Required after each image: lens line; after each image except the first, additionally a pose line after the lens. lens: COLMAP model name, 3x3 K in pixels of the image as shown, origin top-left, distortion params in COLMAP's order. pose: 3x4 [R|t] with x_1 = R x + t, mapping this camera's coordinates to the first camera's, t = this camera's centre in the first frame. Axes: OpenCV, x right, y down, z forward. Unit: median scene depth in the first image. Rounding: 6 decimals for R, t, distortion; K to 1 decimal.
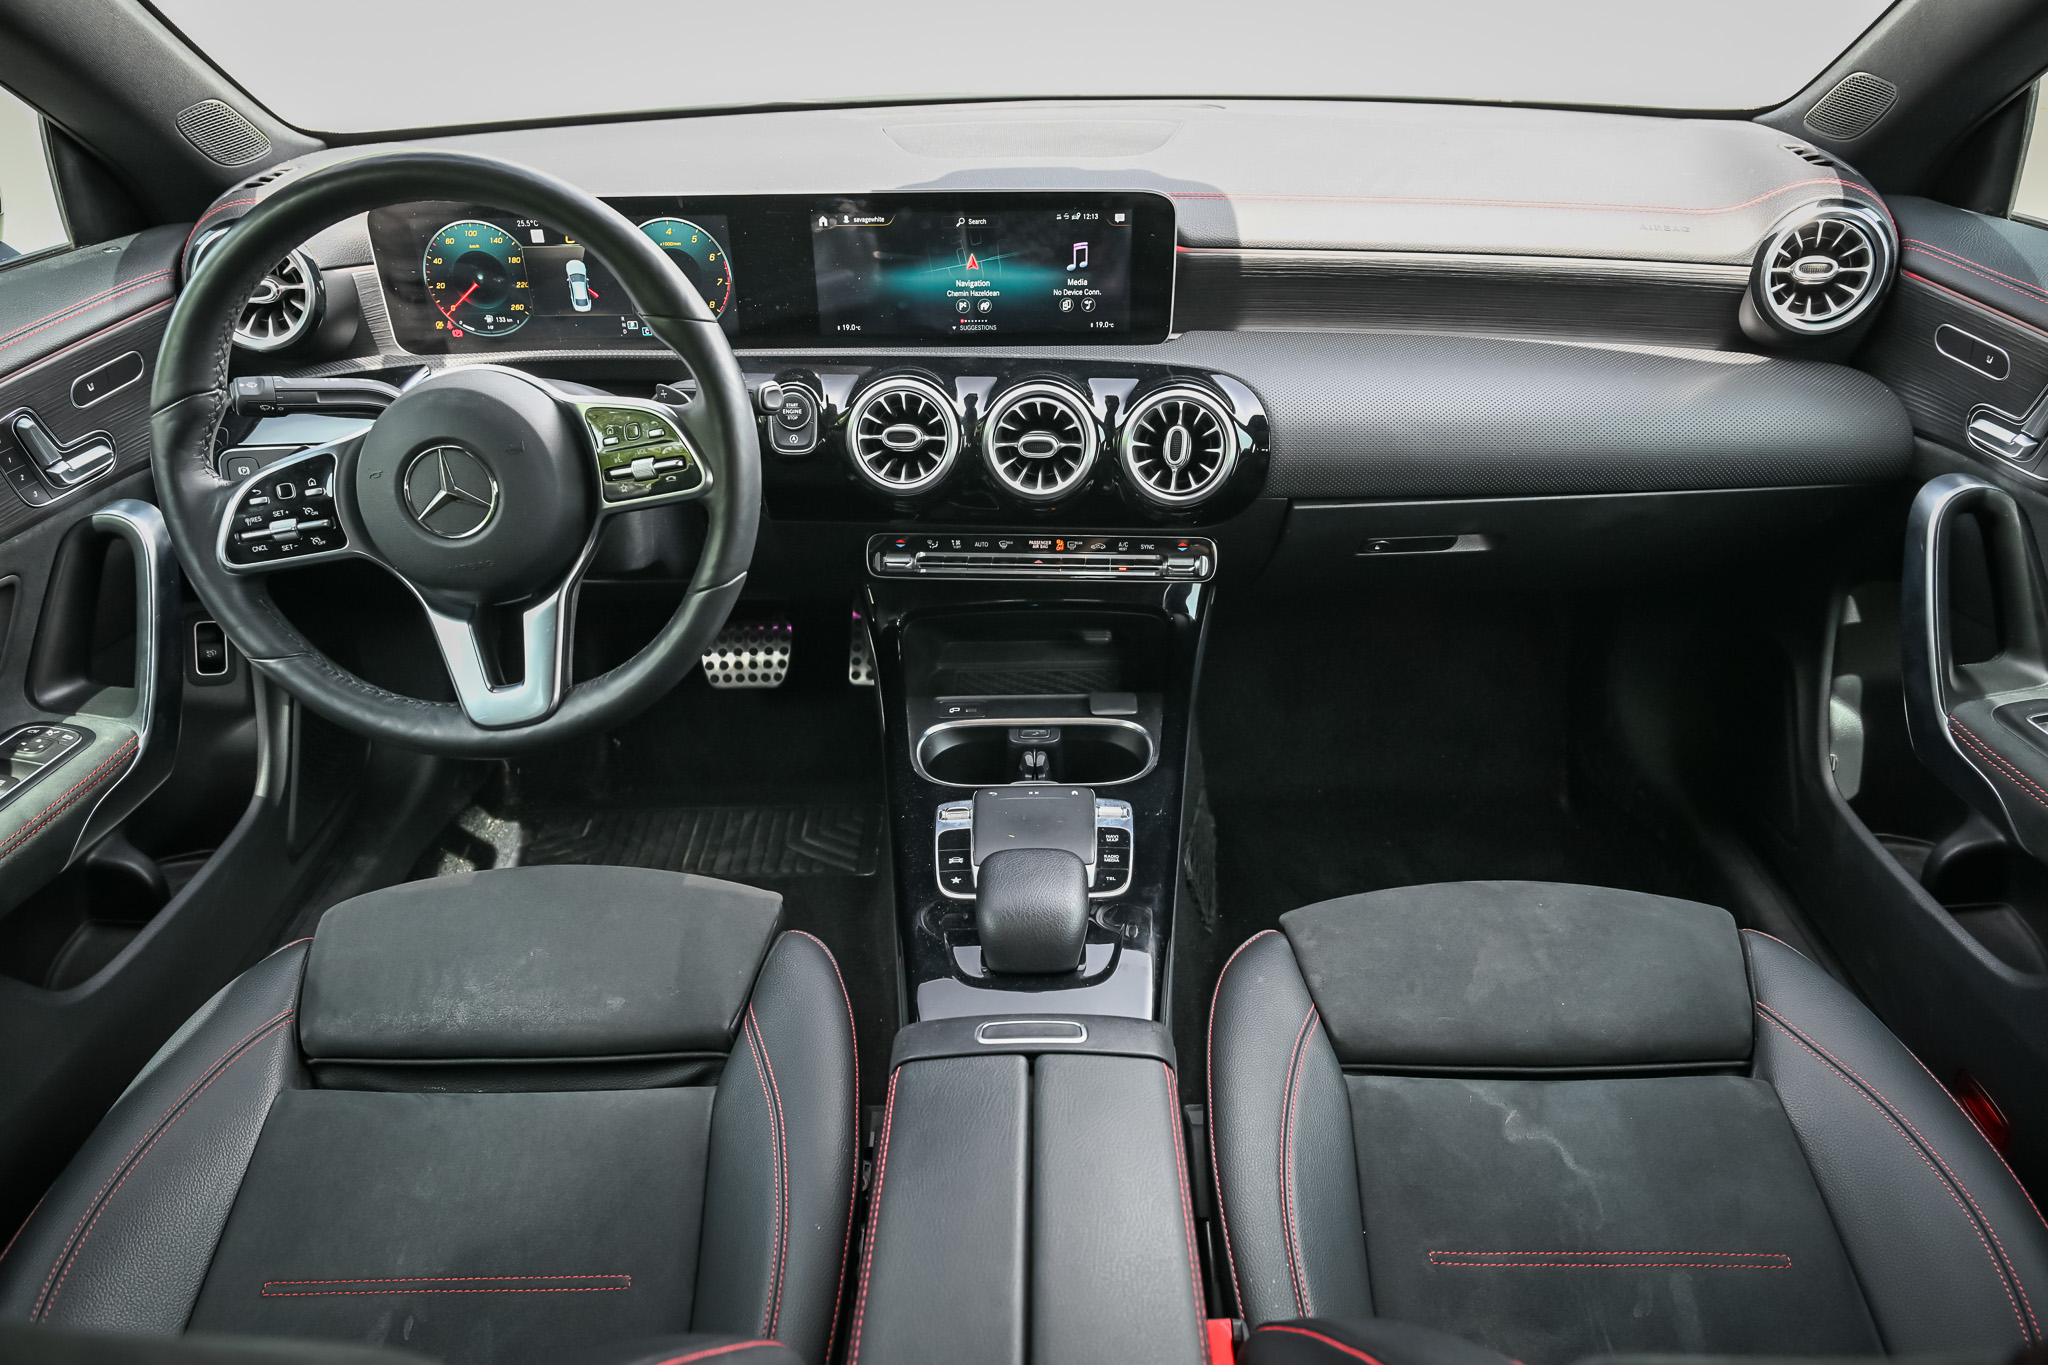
lens RADIAL K [[1407.0, 0, 1009.2], [0, 1407.0, 680.3], [0, 0, 1]] dist [0.017277, 0.006073]
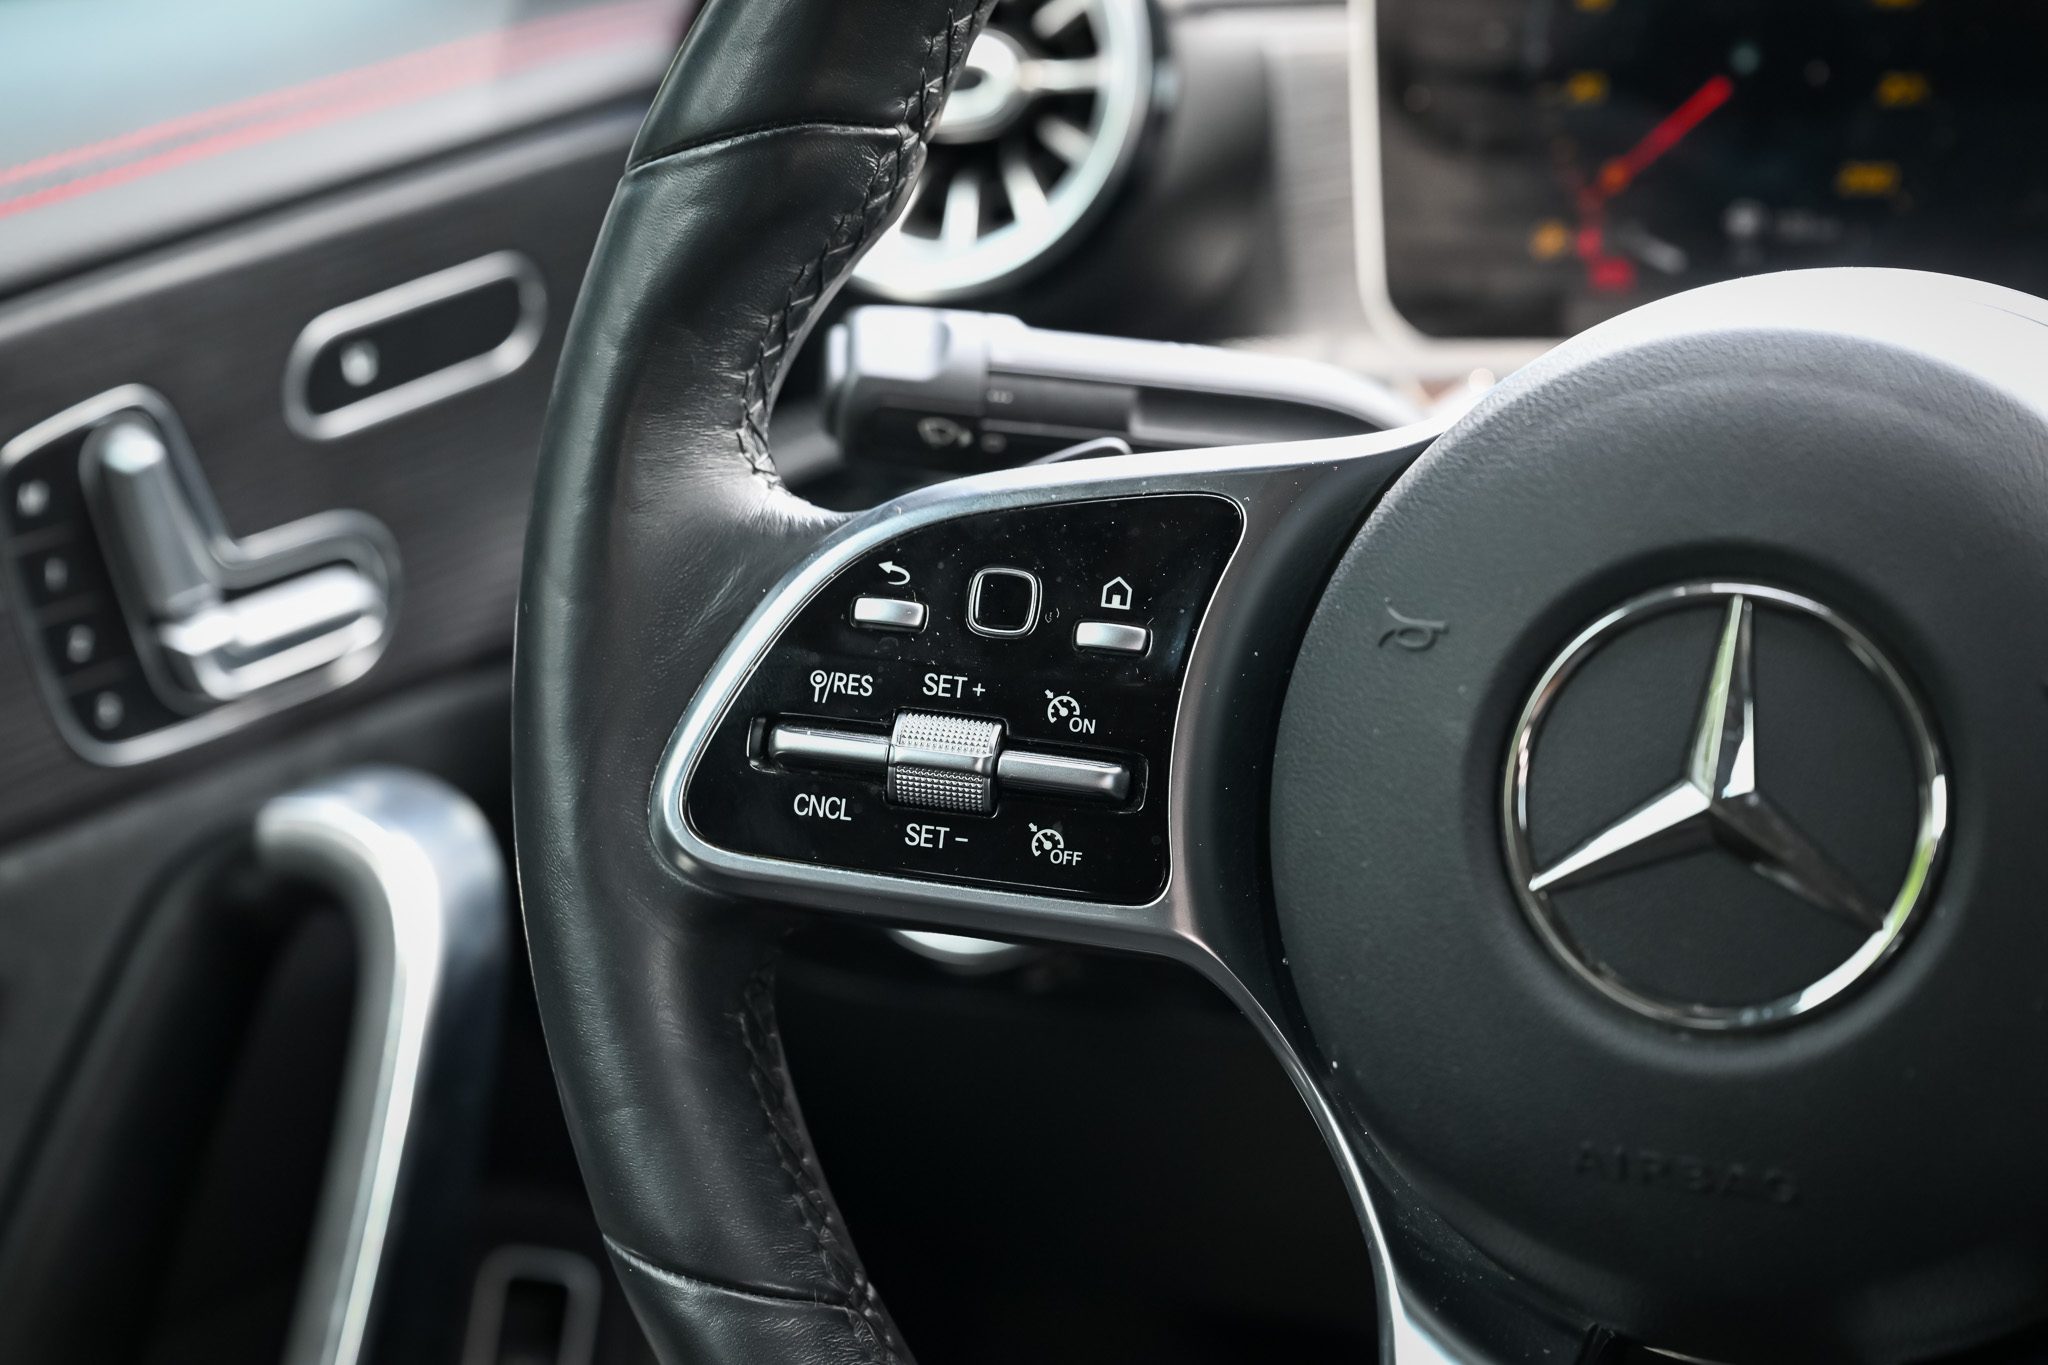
lens RADIAL K [[4299.3, 0, 1020.2], [0, 4299.3, 674.8], [0, 0, 1]] dist [-0.053663, 0.000000]
pose [[0.907706, 0.070504, -0.413640, -0.168093], [-0.175358, 0.959310, -0.221299, 0.013871], [0.381207, 0.273410, 0.883136, 0.306440]]
